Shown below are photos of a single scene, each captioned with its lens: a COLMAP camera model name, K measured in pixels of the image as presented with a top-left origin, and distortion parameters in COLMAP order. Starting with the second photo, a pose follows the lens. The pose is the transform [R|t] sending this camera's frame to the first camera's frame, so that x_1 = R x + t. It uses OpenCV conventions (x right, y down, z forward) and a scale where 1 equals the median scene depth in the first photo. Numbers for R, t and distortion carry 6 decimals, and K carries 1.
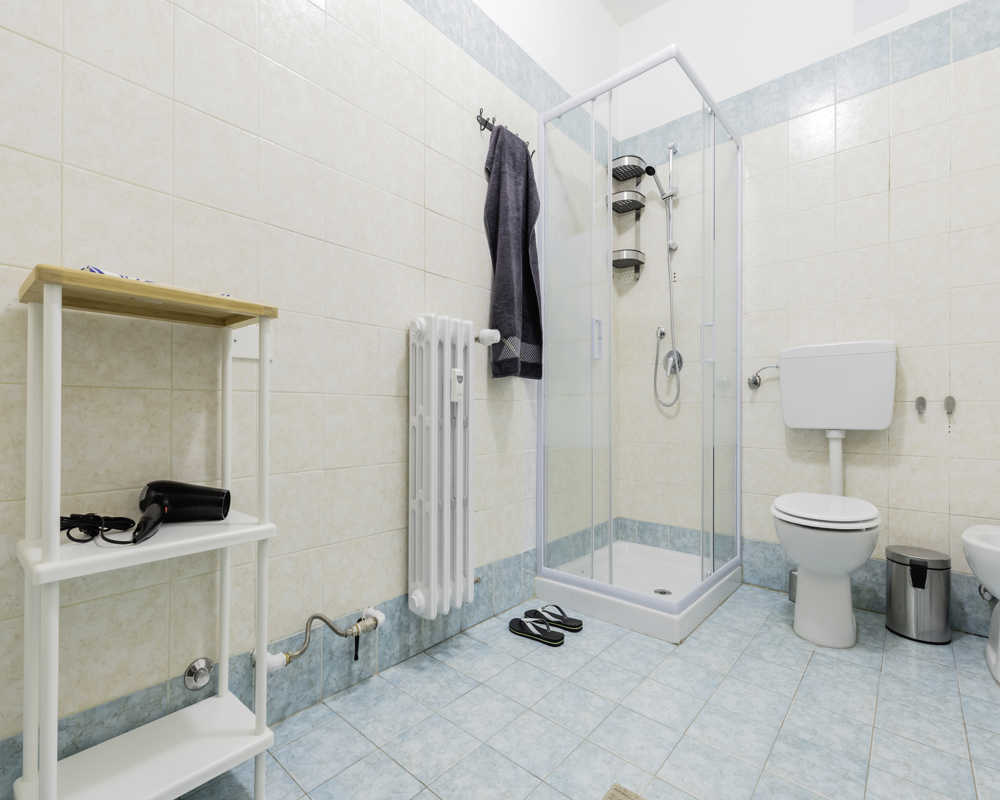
lens RADIAL K [[462.1, 0, 489.6], [0, 462.1, 406.5], [0, 0, 1]] dist [0.000144, -0.000819]
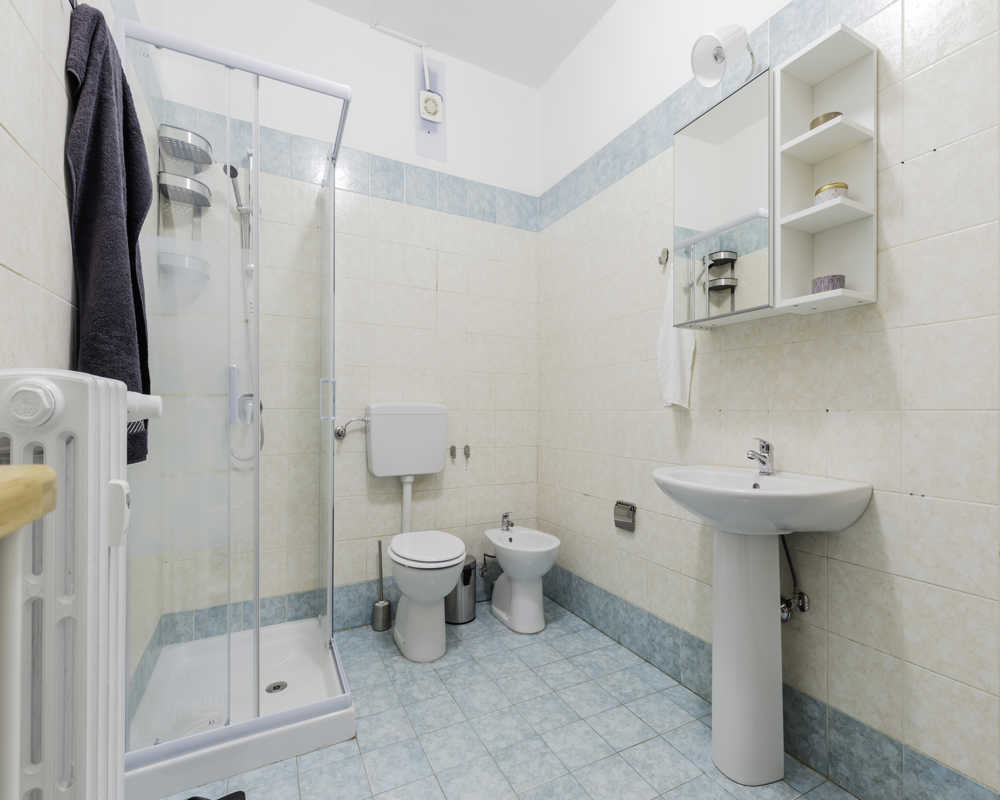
lens RADIAL K [[474.3, 0, 501.8], [0, 474.3, 402.6], [0, 0, 1]] dist [0.003158, -0.000896]
pose [[0.348136, 0.005141, 0.937430, -0.366138], [-0.010555, 0.999943, -0.001564, -0.152318], [-0.937385, -0.009350, 0.348170, 0.364233]]
